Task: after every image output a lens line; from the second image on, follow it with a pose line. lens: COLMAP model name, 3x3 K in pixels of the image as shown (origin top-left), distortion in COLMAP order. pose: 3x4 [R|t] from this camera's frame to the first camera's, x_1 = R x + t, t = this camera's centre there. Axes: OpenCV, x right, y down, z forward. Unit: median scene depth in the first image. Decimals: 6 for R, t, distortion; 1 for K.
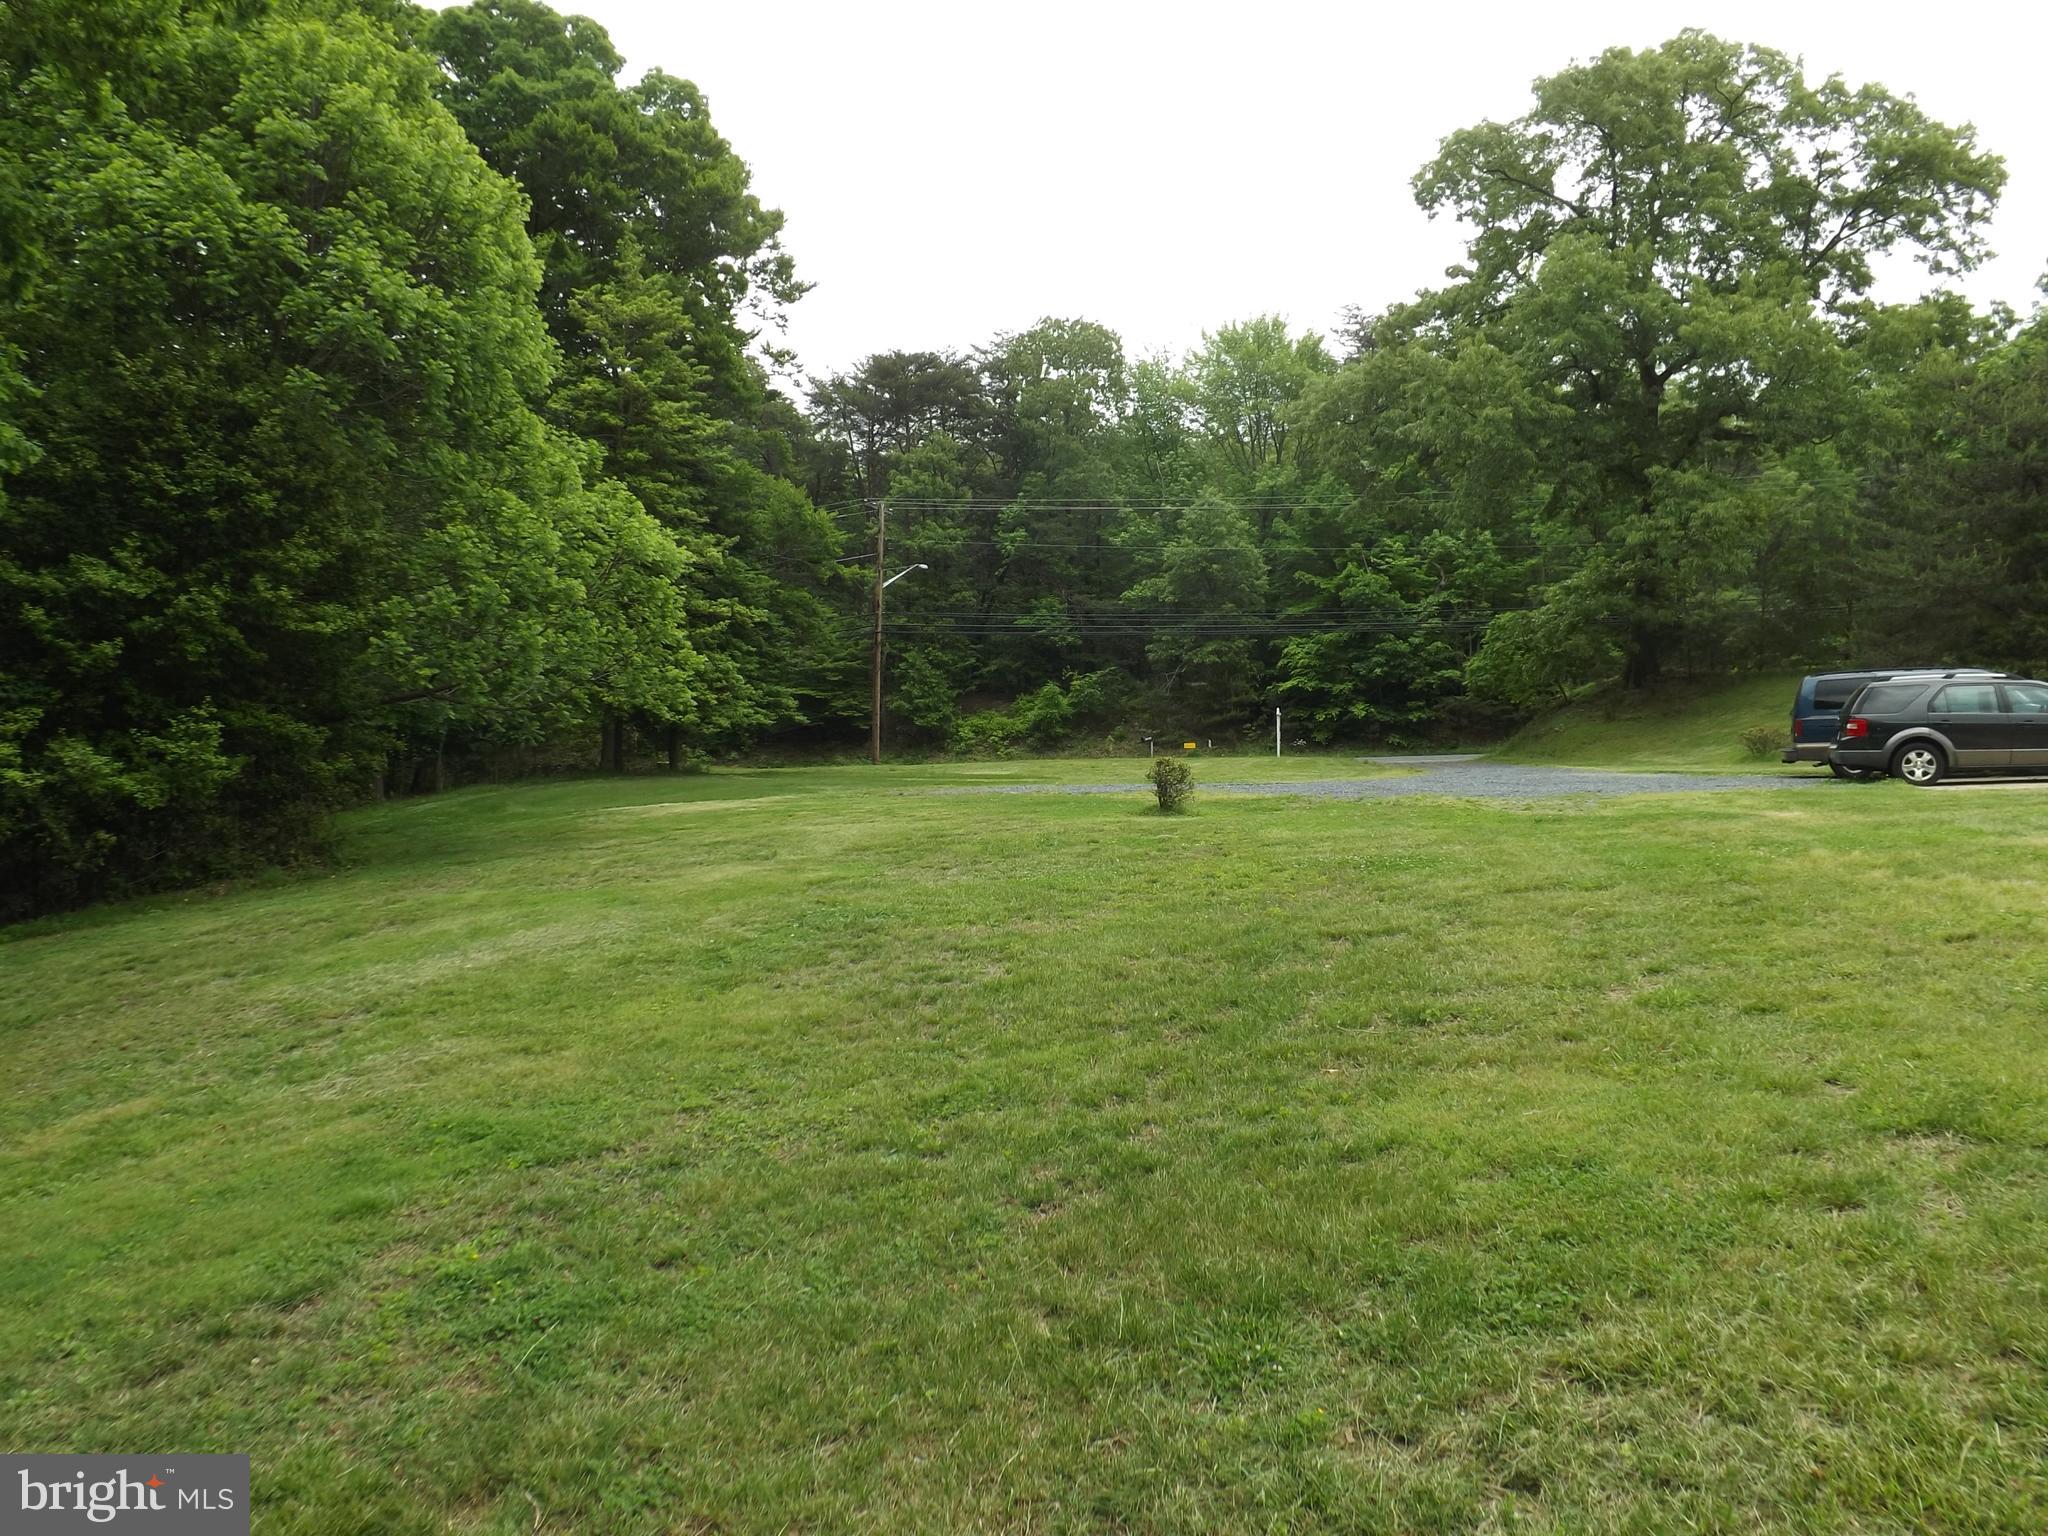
lens RADIAL K [[1551.0, 0, 1024.0], [0, 1551.0, 768.0], [0, 0, 1]] dist [-0.001093, 0.007791]
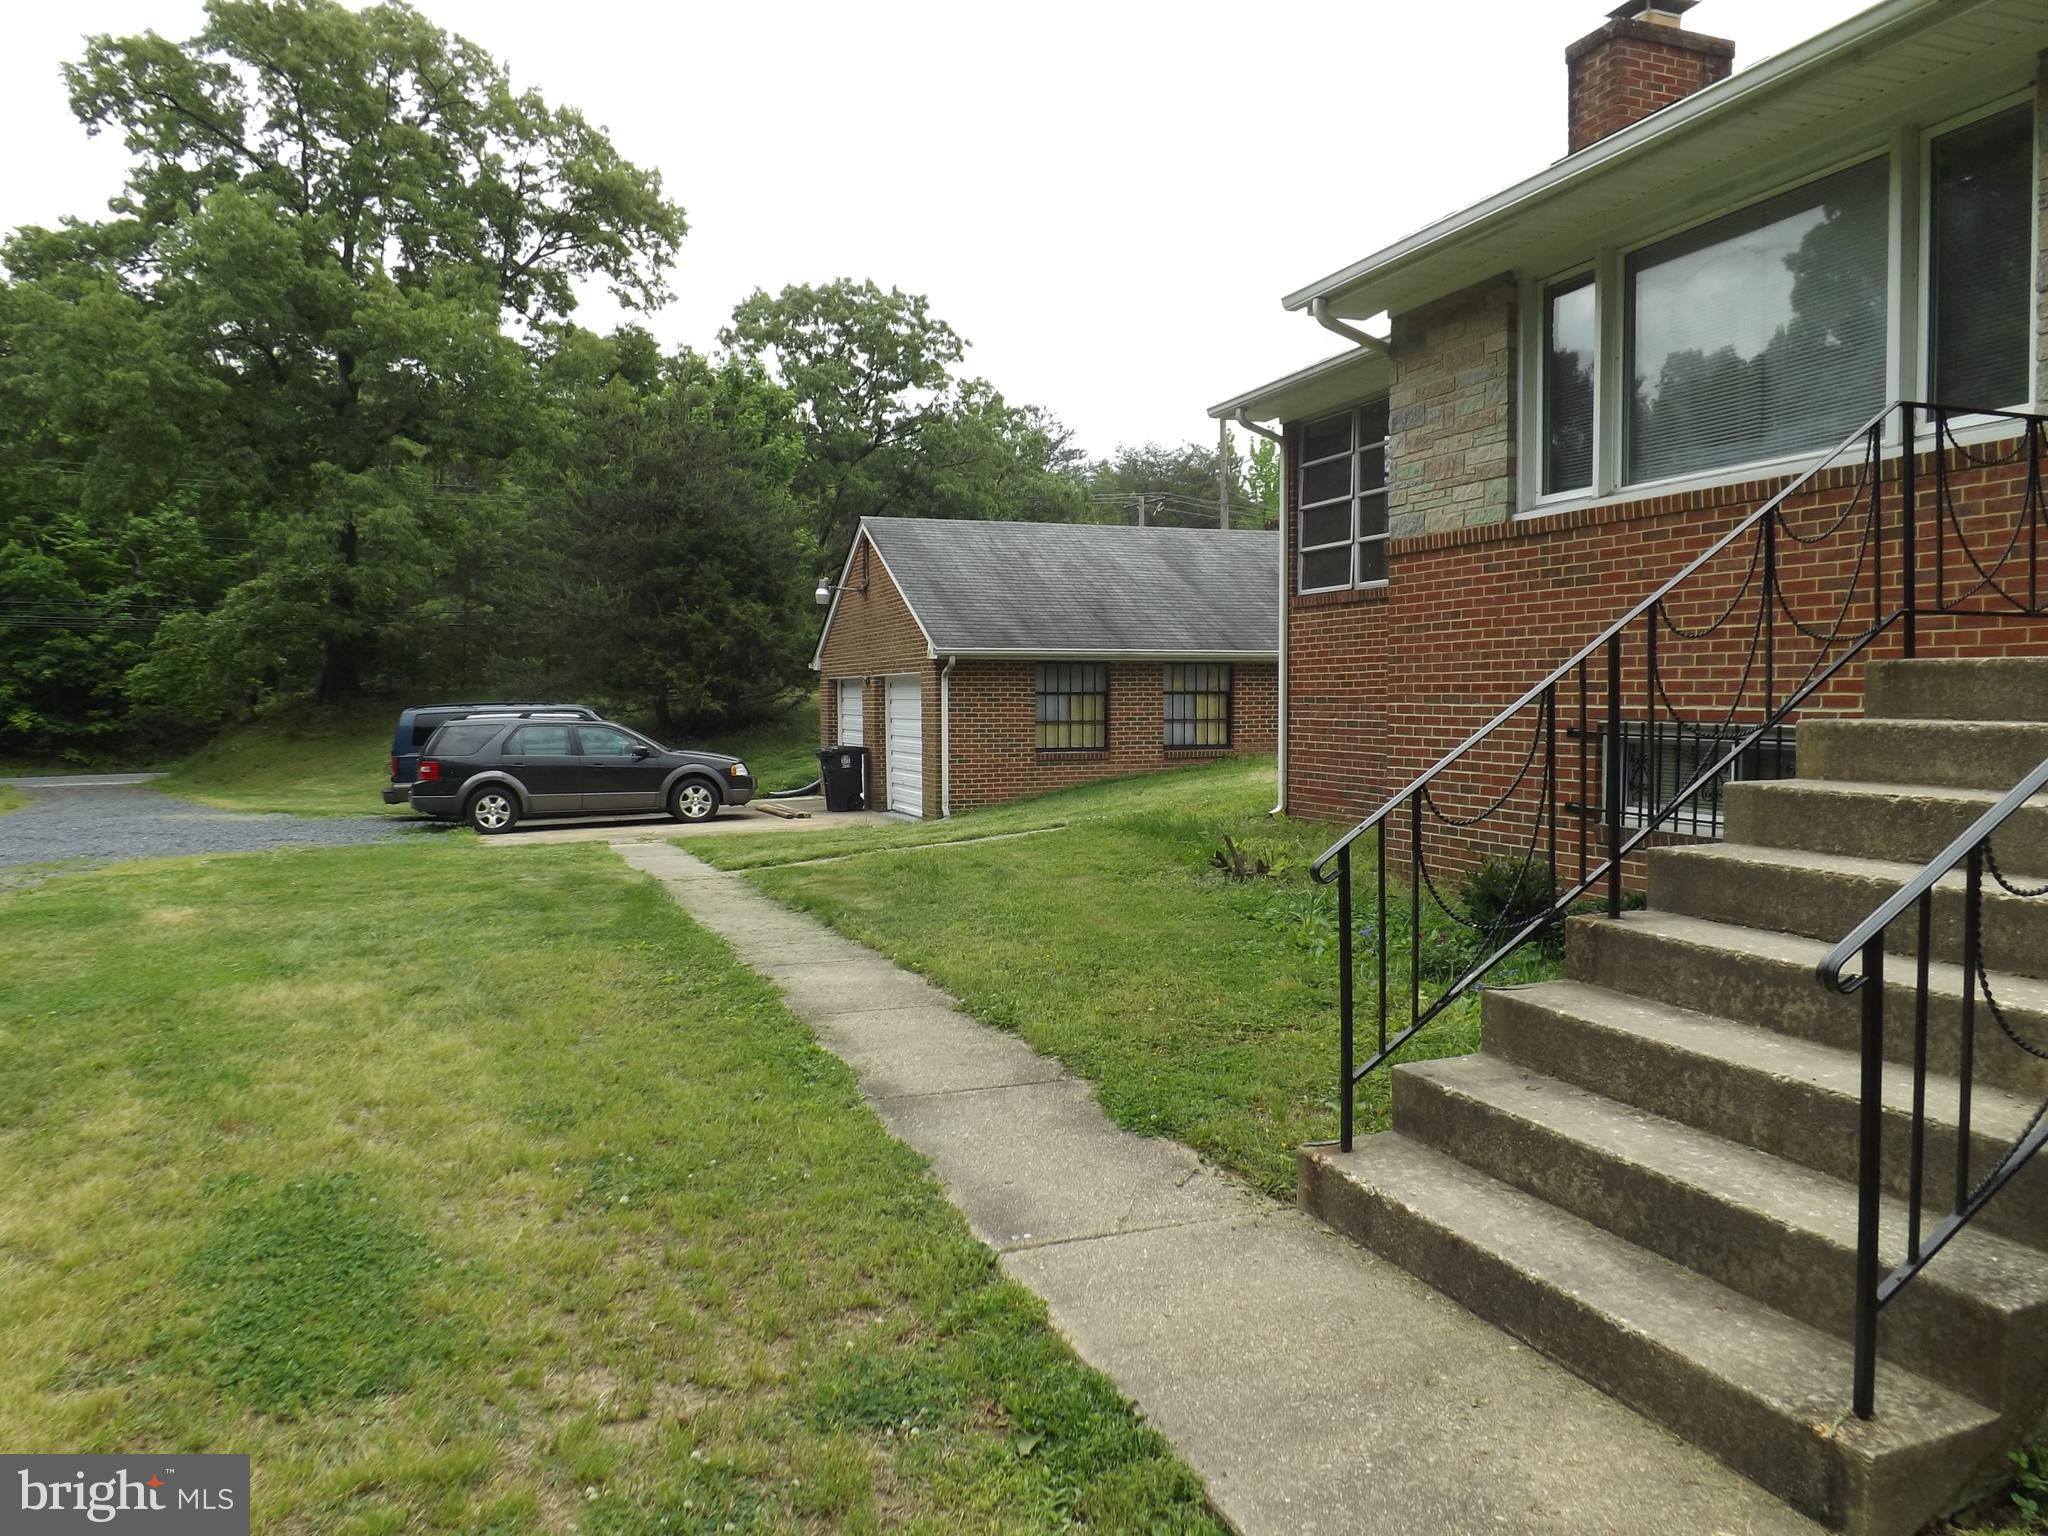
lens RADIAL K [[1411.6, 0, 1024.0], [0, 1411.6, 768.0], [0, 0, 1]] dist [0.000704, 0.036989]
pose [[0.779889, -0.023881, 0.625462, 0.188944], [0.011289, 0.999646, 0.024092, -0.028692], [-0.625816, -0.011728, 0.779883, 0.087904]]
